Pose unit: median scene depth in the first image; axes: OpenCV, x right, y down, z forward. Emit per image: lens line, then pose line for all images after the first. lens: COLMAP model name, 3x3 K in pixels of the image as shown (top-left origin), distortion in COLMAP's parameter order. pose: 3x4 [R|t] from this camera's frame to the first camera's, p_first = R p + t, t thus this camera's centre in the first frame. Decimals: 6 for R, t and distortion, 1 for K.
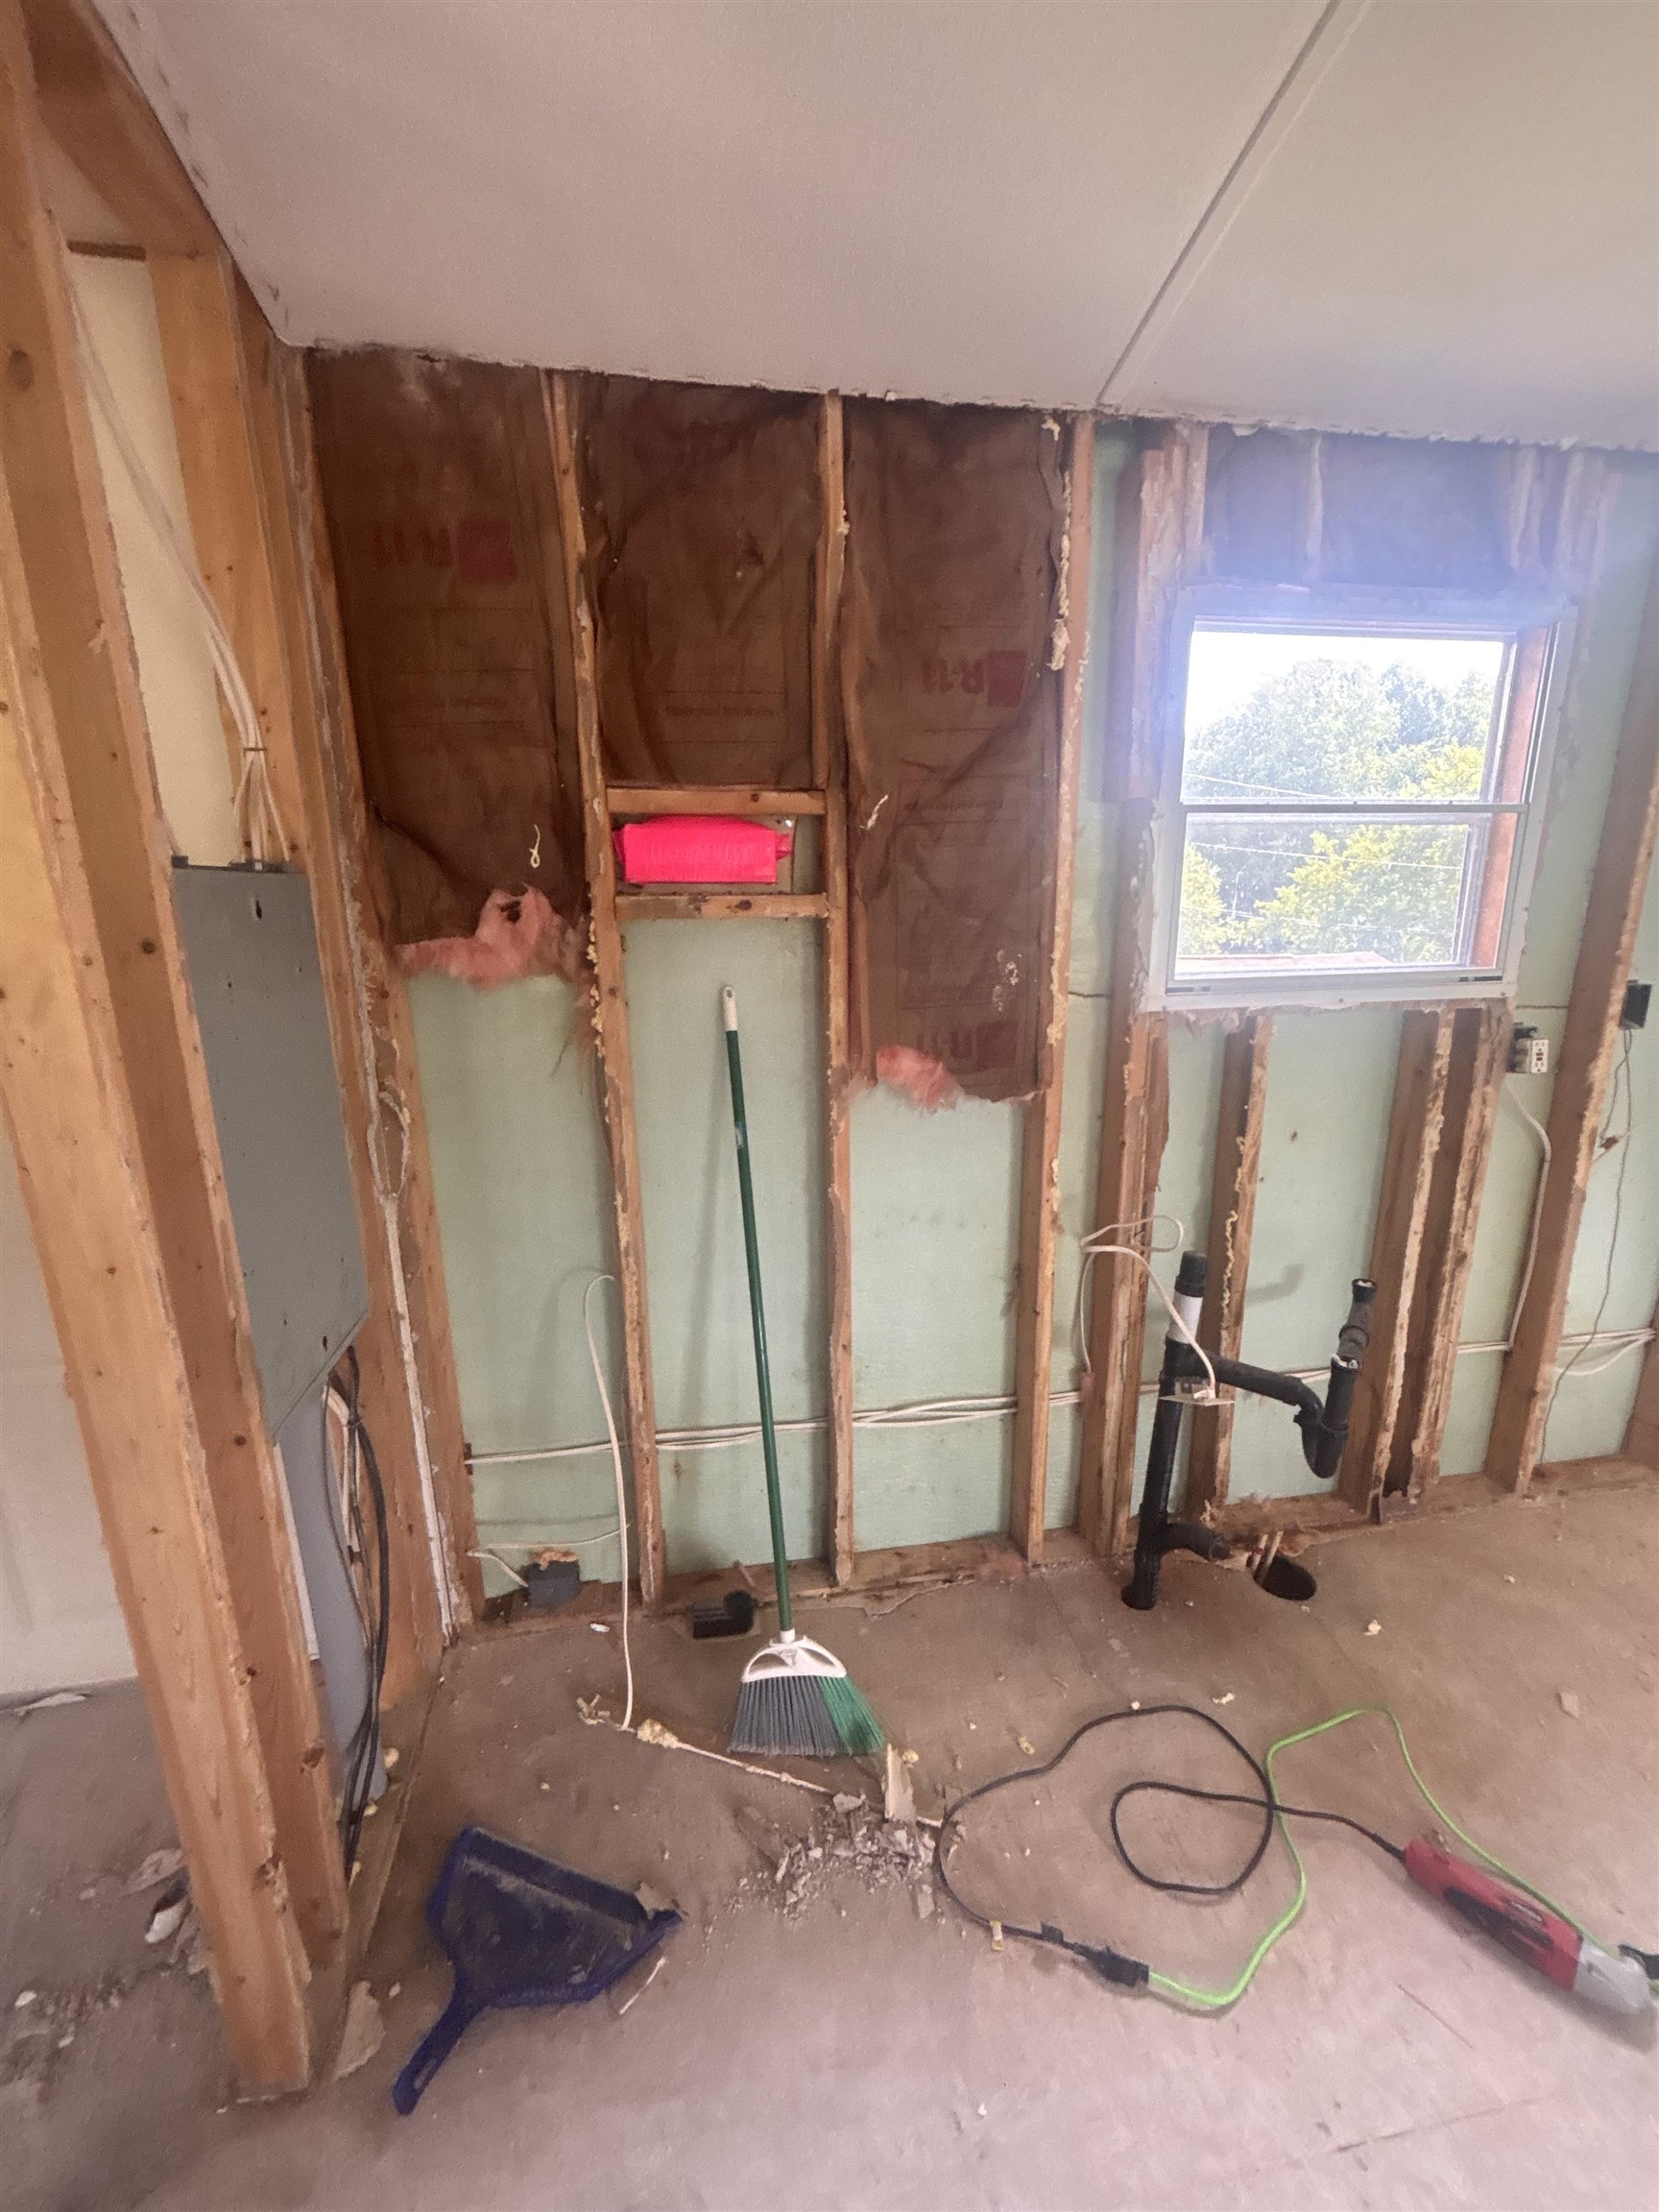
lens RADIAL K [[893.1, 0, 832.4], [0, 893.1, 1105.4], [0, 0, 1]] dist [-0.000612, 0.000727]
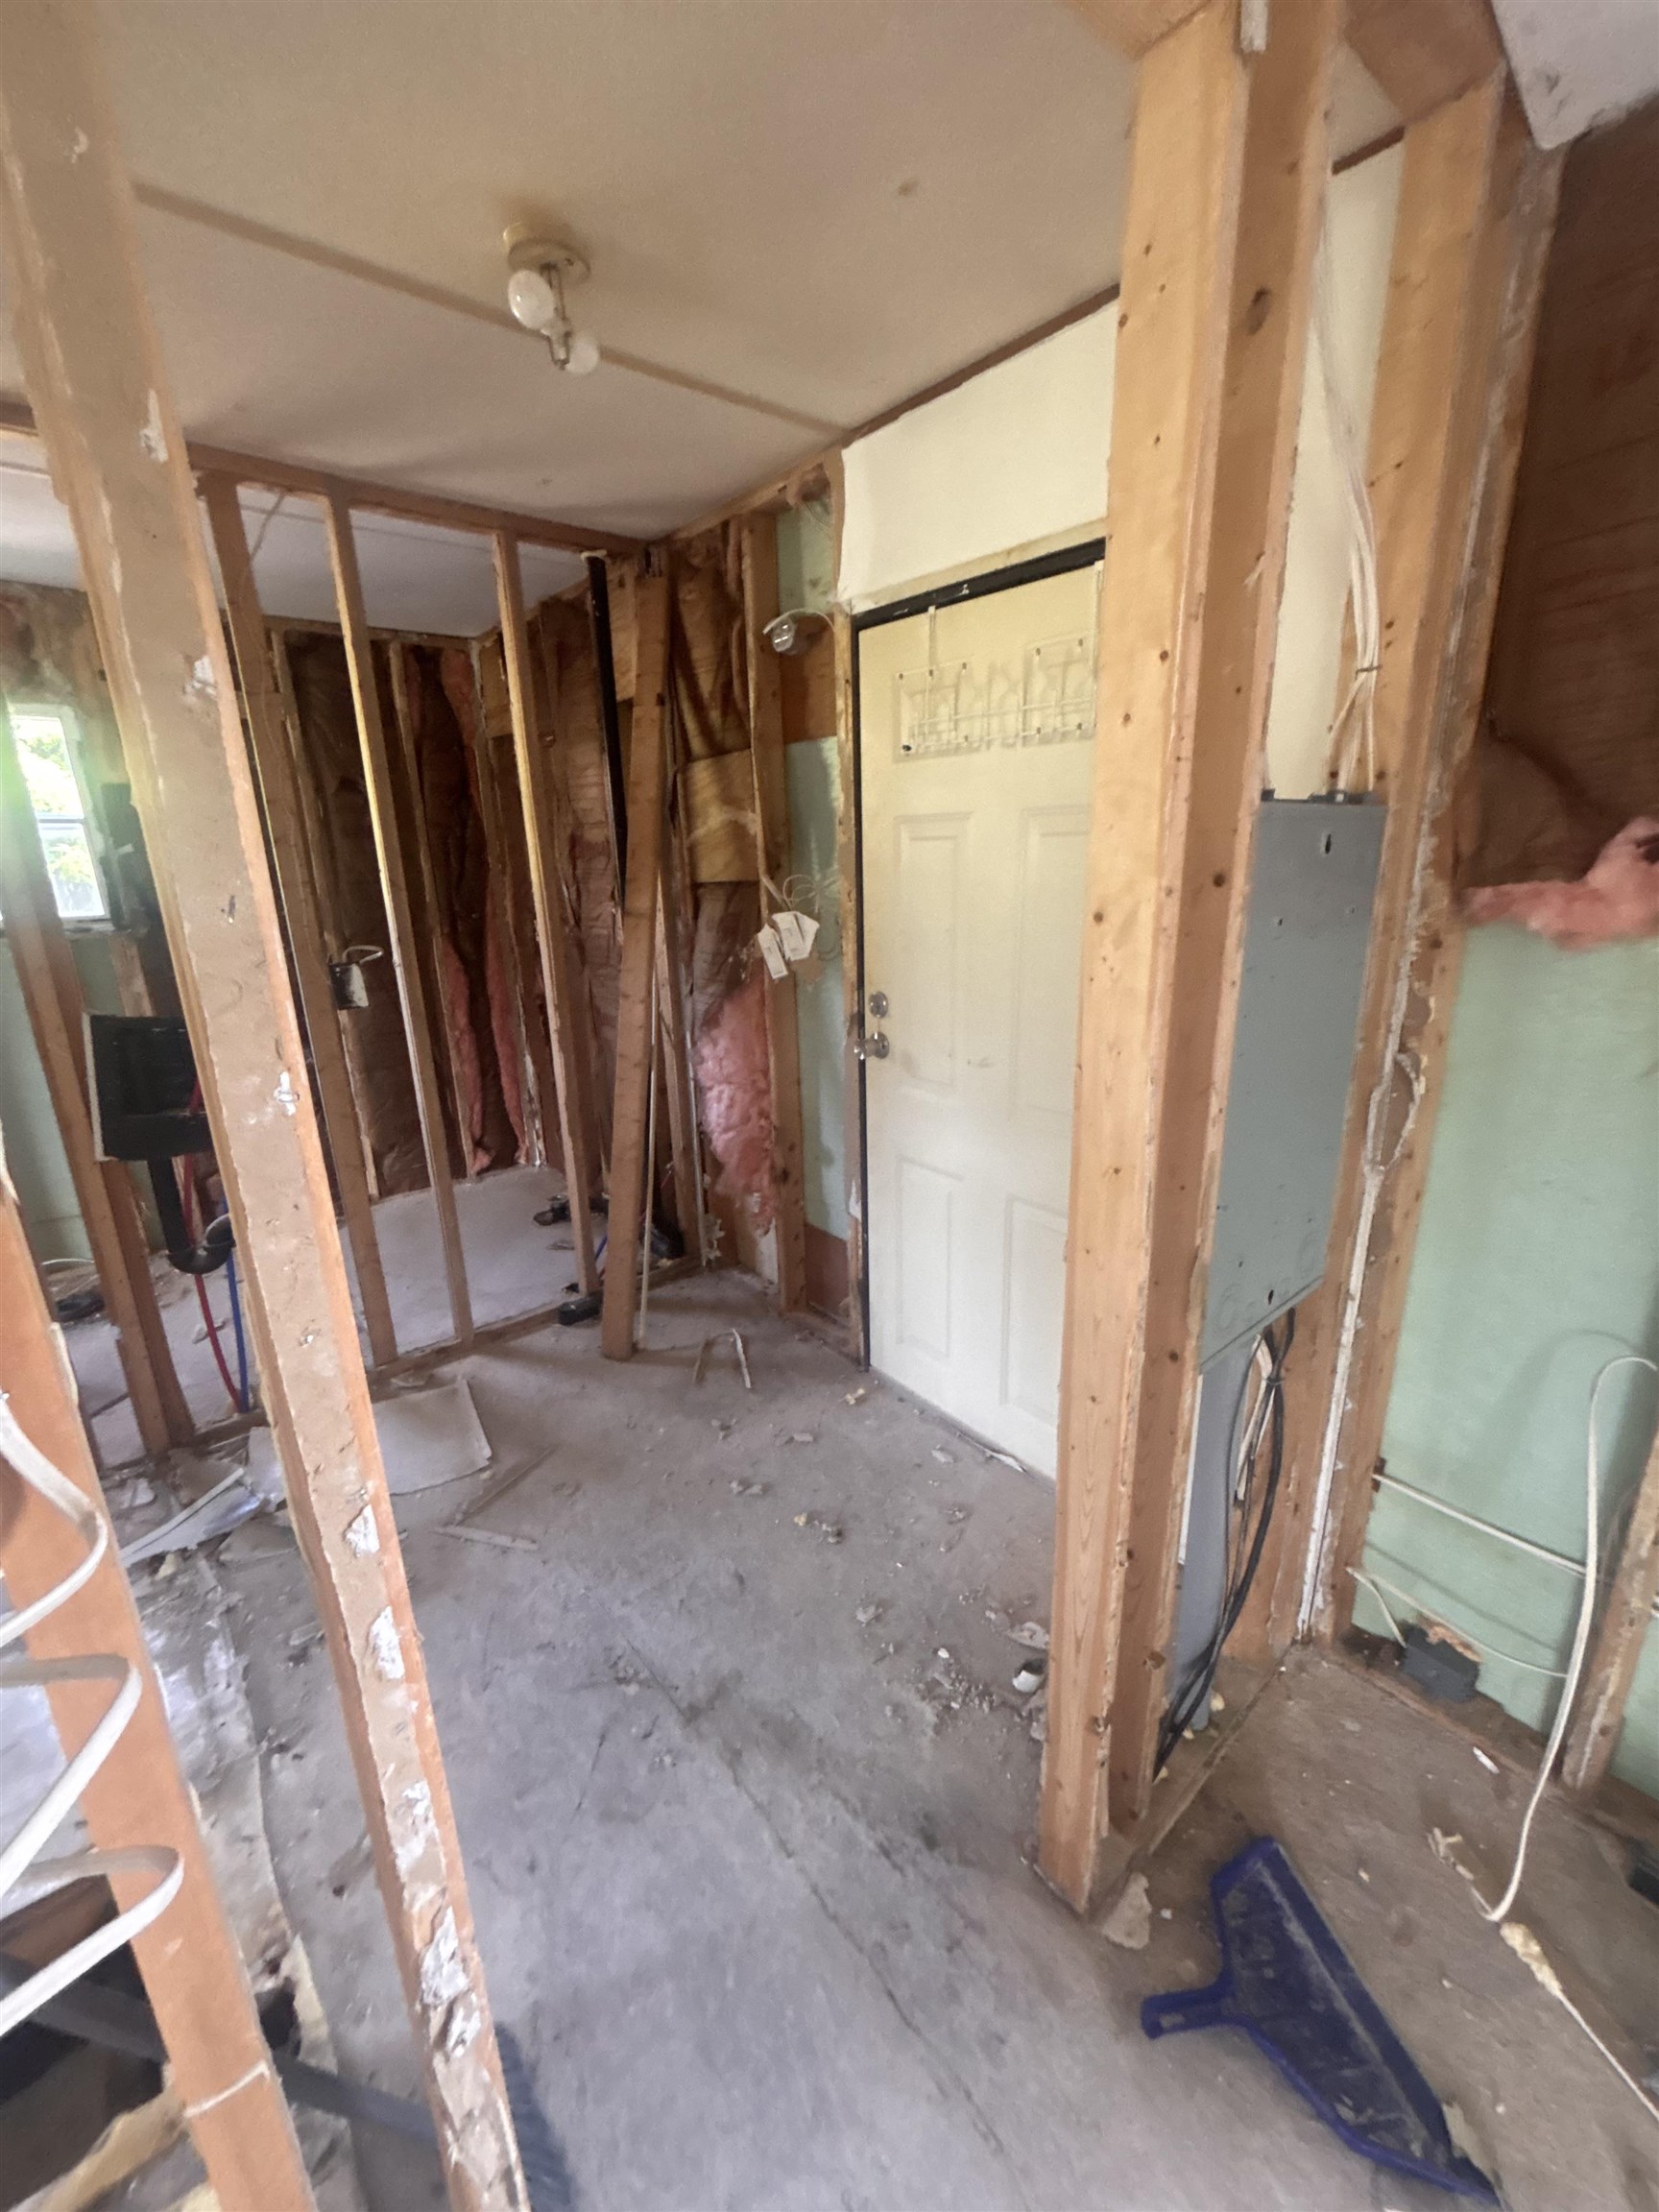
lens RADIAL K [[893.1, 0, 836.7], [0, 893.1, 1098.7], [0, 0, 1]] dist [-0.000612, 0.000727]
pose [[0.514425, 0.234477, -0.824856, -0.051407], [-0.185558, 0.969539, 0.159881, -0.009394], [0.837219, 0.070812, 0.542264, 0.054118]]
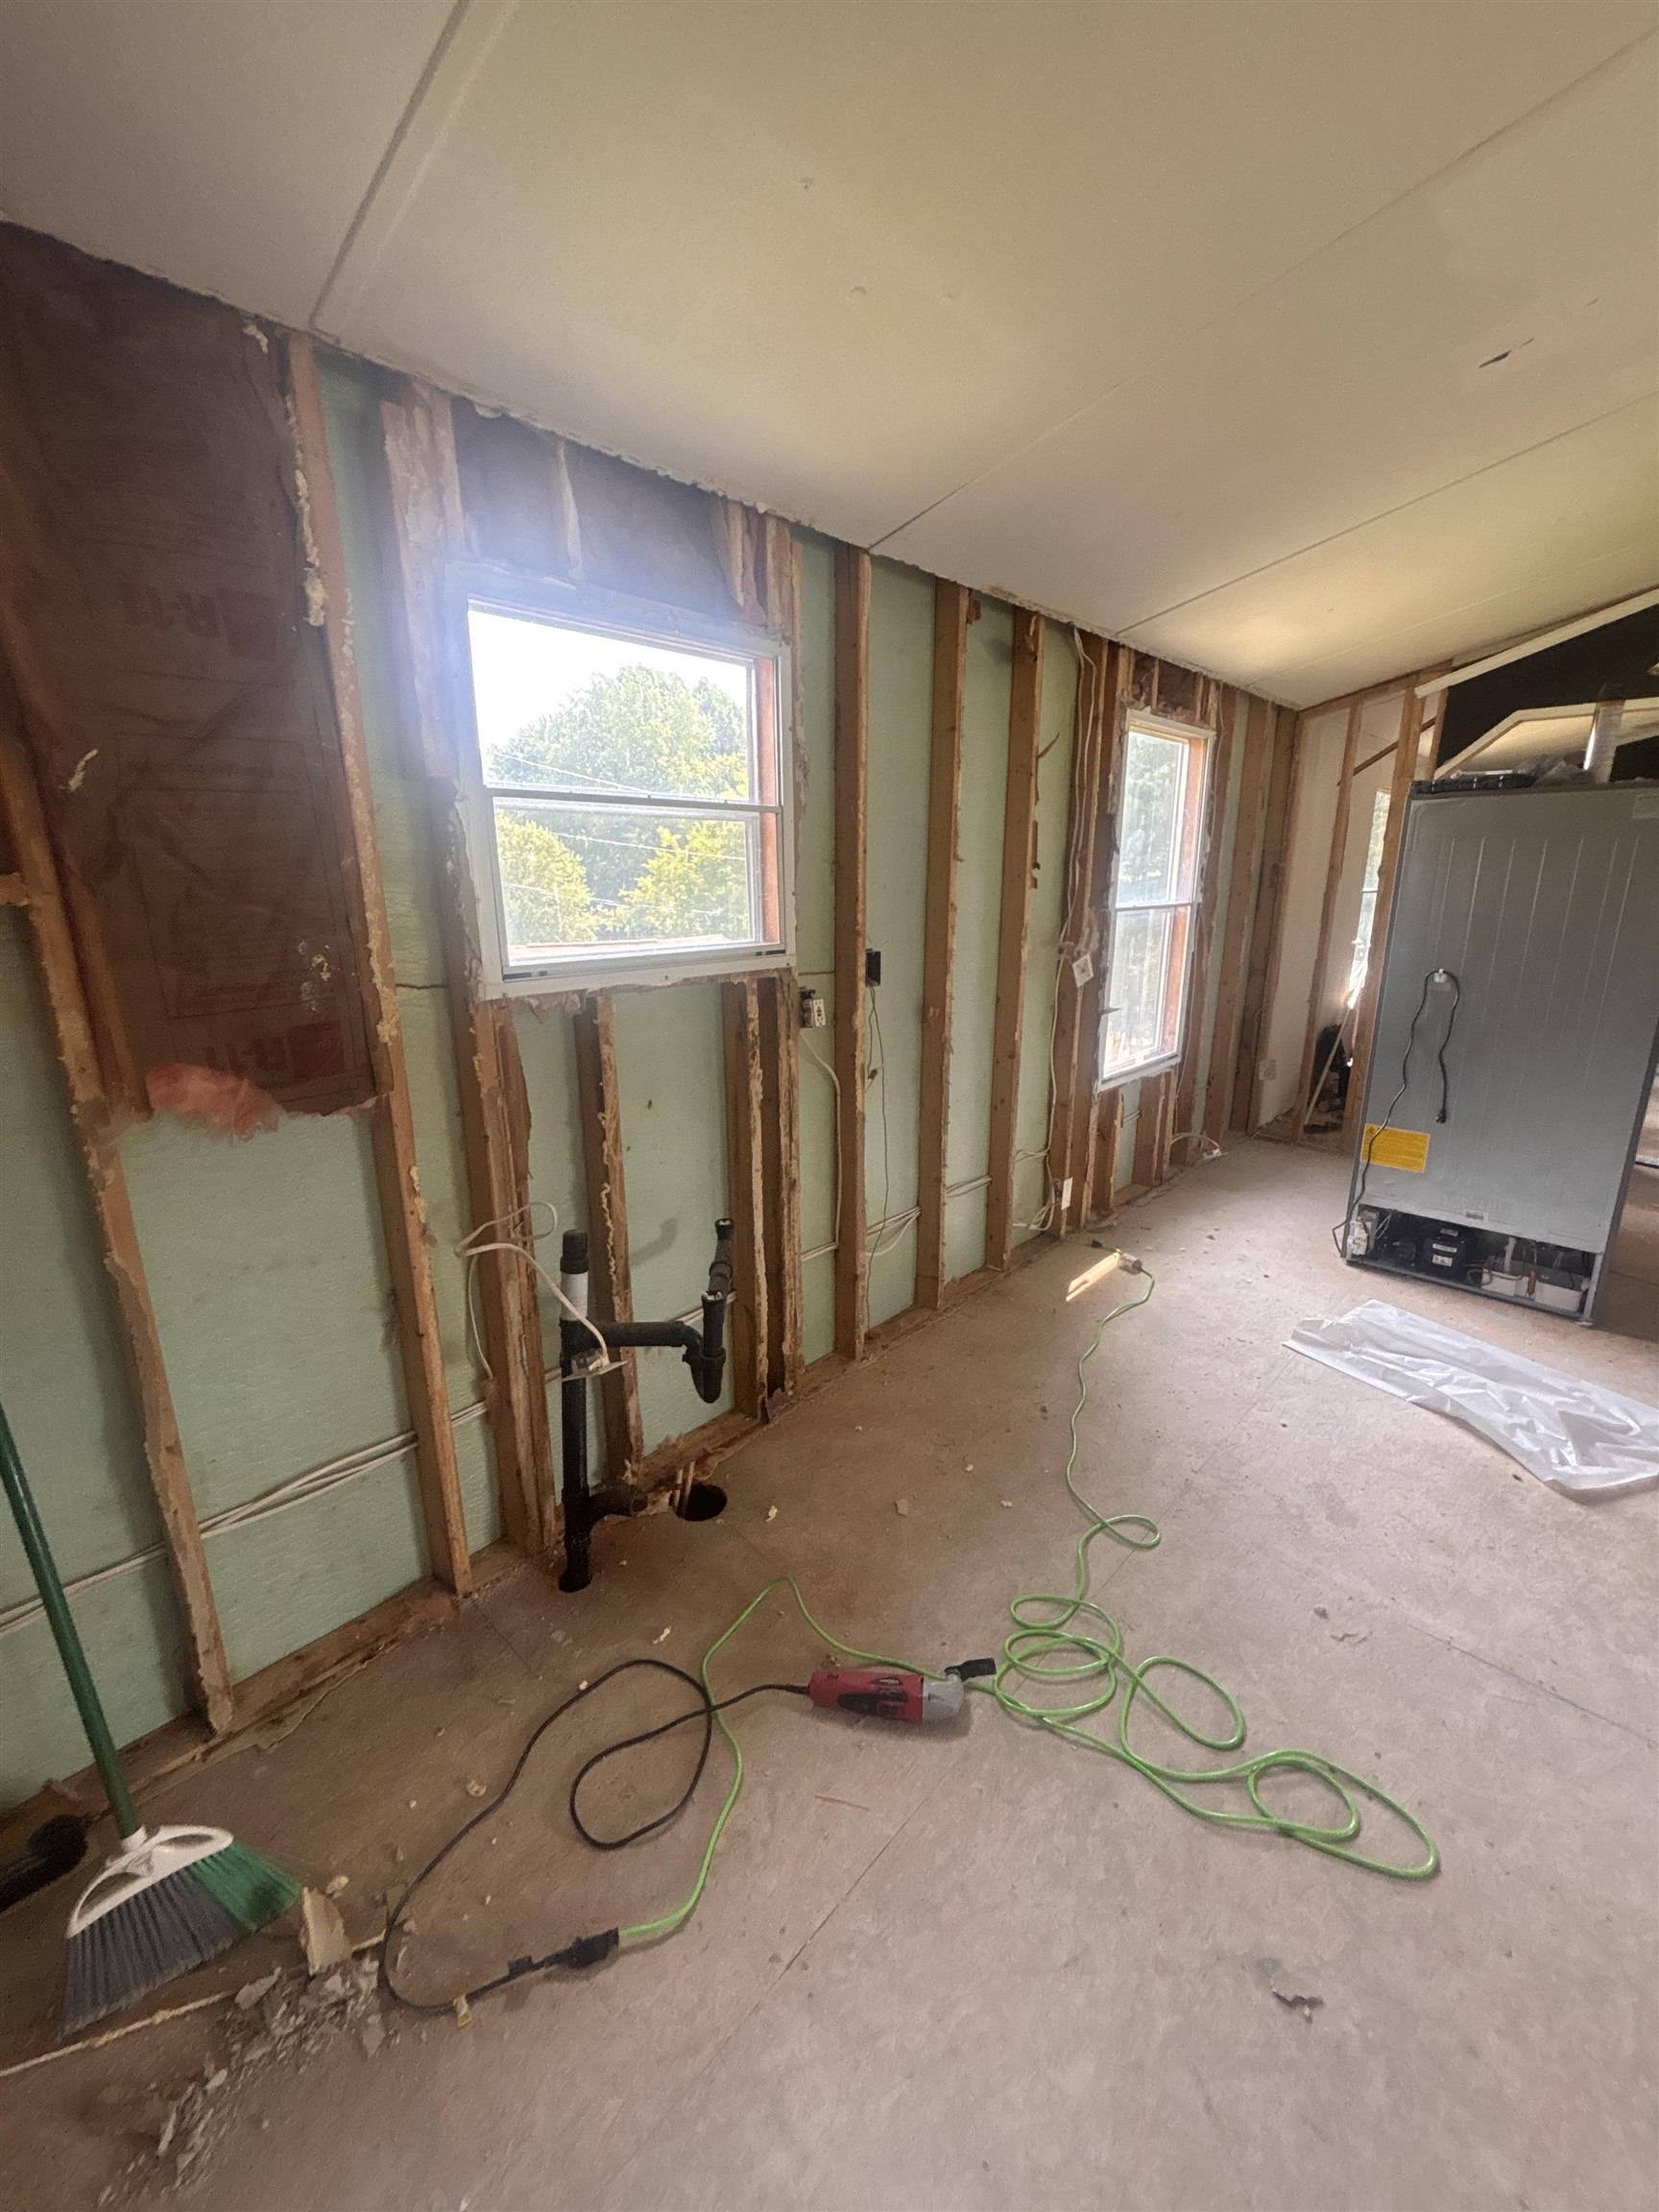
lens RADIAL K [[893.1, 0, 831.6], [0, 893.1, 1105.2], [0, 0, 1]] dist [-0.000612, 0.000727]
pose [[0.790803, -0.144977, 0.594652, 0.060247], [0.137925, 0.988764, 0.057642, 0.004635], [-0.596328, 0.036434, 0.801914, -0.000348]]
